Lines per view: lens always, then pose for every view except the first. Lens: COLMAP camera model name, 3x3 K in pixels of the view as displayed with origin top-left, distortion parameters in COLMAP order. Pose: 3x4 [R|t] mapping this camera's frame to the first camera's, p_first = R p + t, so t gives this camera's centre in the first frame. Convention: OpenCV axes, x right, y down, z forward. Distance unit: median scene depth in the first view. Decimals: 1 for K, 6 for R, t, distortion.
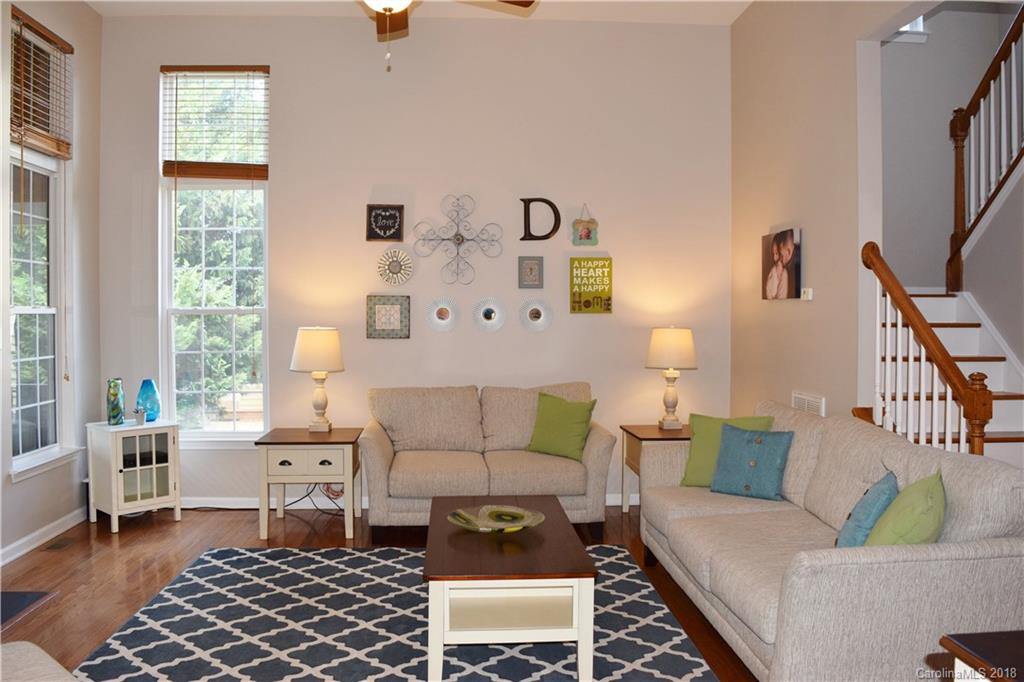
lens RADIAL K [[807.2, 0, 512.0], [0, 807.2, 341.0], [0, 0, 1]] dist [-0.085691, 0.001801]
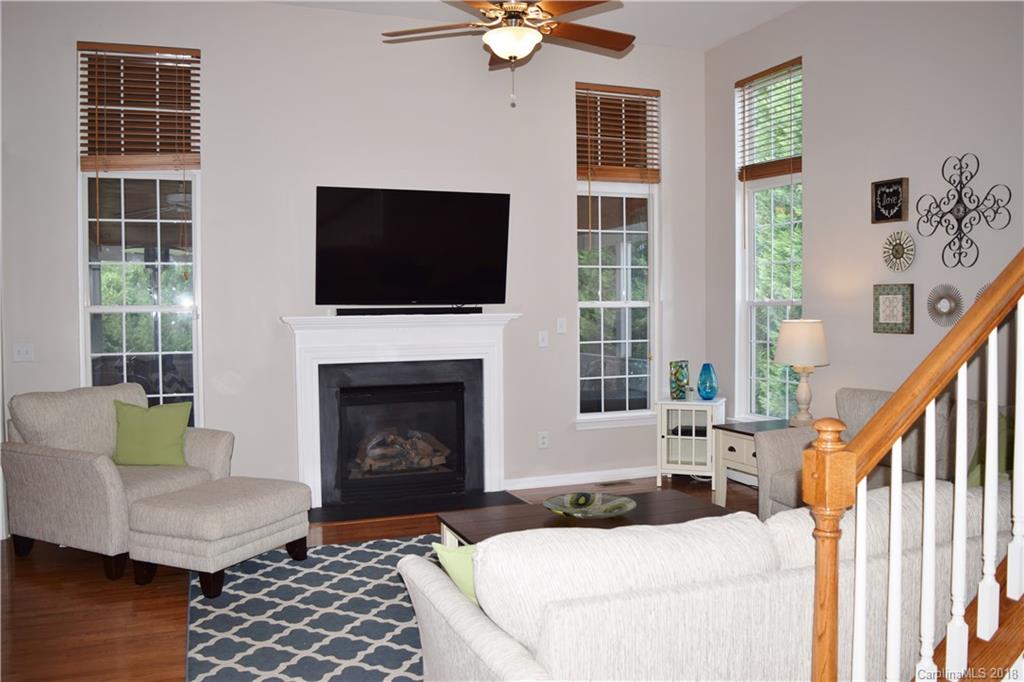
lens RADIAL K [[868.1, 0, 512.0], [0, 868.1, 341.0], [0, 0, 1]] dist [-0.063802, 0.001136]
pose [[0.309949, 0.031317, -0.950237, 0.624375], [-0.021467, 0.999433, 0.025937, -0.010757], [0.950511, 0.012360, 0.310445, 0.336675]]
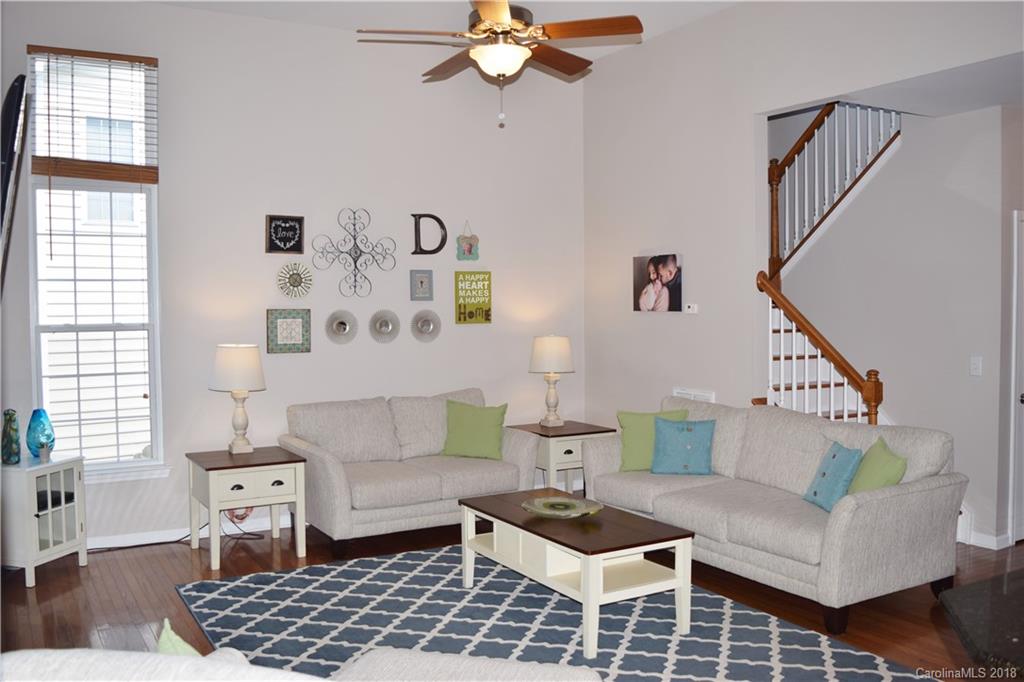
lens RADIAL K [[899.5, 0, 512.0], [0, 899.5, 341.0], [0, 0, 1]] dist [-0.078218, 0.005751]
pose [[0.894233, -0.025091, 0.446897, -0.413750], [0.021561, 0.999683, 0.012984, -0.027145], [-0.447081, -0.001975, 0.894491, -0.094840]]
